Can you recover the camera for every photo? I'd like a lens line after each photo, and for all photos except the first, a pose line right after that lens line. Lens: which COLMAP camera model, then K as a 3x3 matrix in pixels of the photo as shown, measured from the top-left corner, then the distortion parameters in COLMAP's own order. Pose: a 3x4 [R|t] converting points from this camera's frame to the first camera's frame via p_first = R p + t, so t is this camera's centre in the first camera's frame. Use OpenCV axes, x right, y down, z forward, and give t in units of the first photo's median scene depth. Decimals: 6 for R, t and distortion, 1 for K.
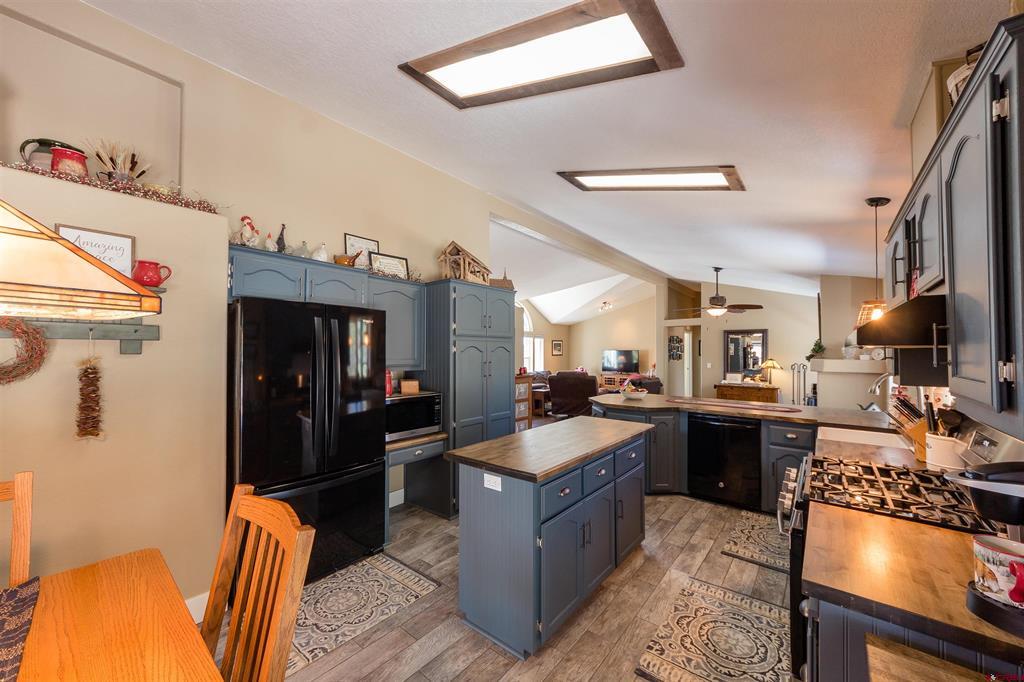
lens RADIAL K [[390.6, 0, 518.9], [0, 390.6, 345.7], [0, 0, 1]] dist [0.000259, 0.000056]
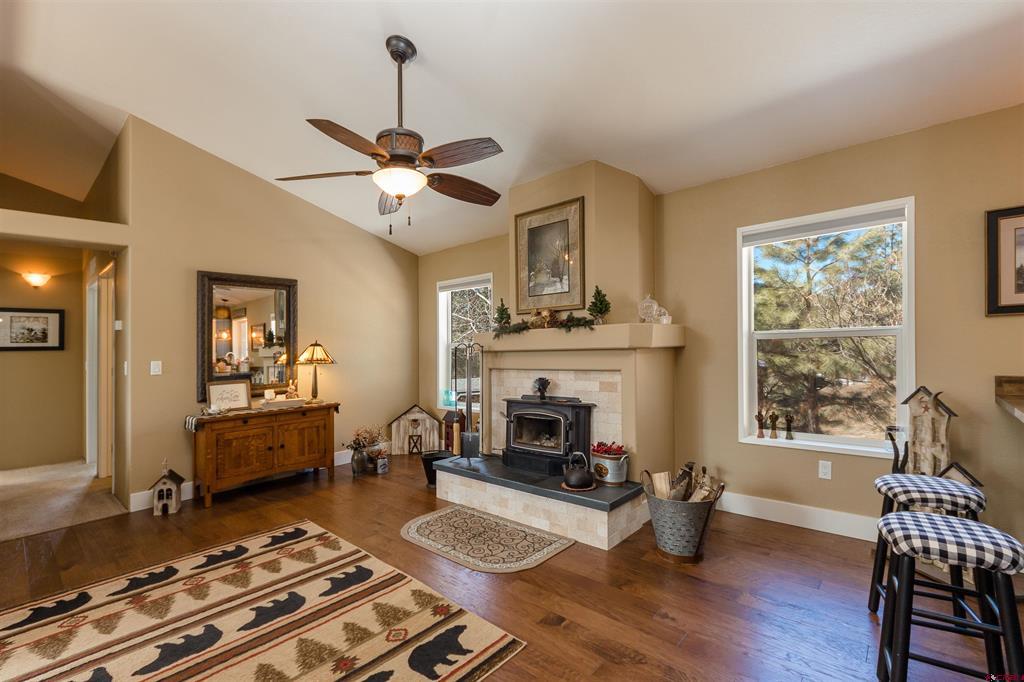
lens RADIAL K [[458.1, 0, 511.0], [0, 458.1, 339.7], [0, 0, 1]] dist [-0.004590, -0.000459]
pose [[0.057174, 0.018318, 0.998196, 0.185074], [0.011524, 0.999753, -0.019006, 0.067370], [-0.998298, 0.012590, 0.056948, 1.191639]]
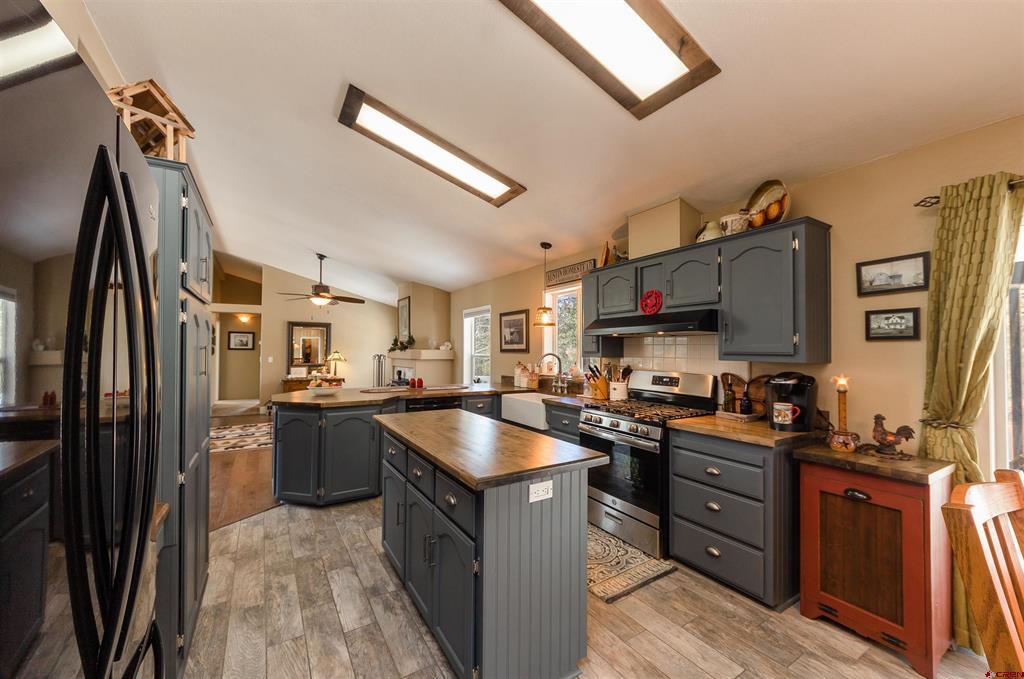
lens RADIAL K [[390.6, 0, 519.5], [0, 390.6, 344.6], [0, 0, 1]] dist [0.000259, 0.000056]
pose [[0.319434, 0.015804, 0.947477, -0.320860], [-0.019015, 0.999767, -0.010265, 0.026111], [-0.947418, -0.014737, 0.319660, 0.311864]]
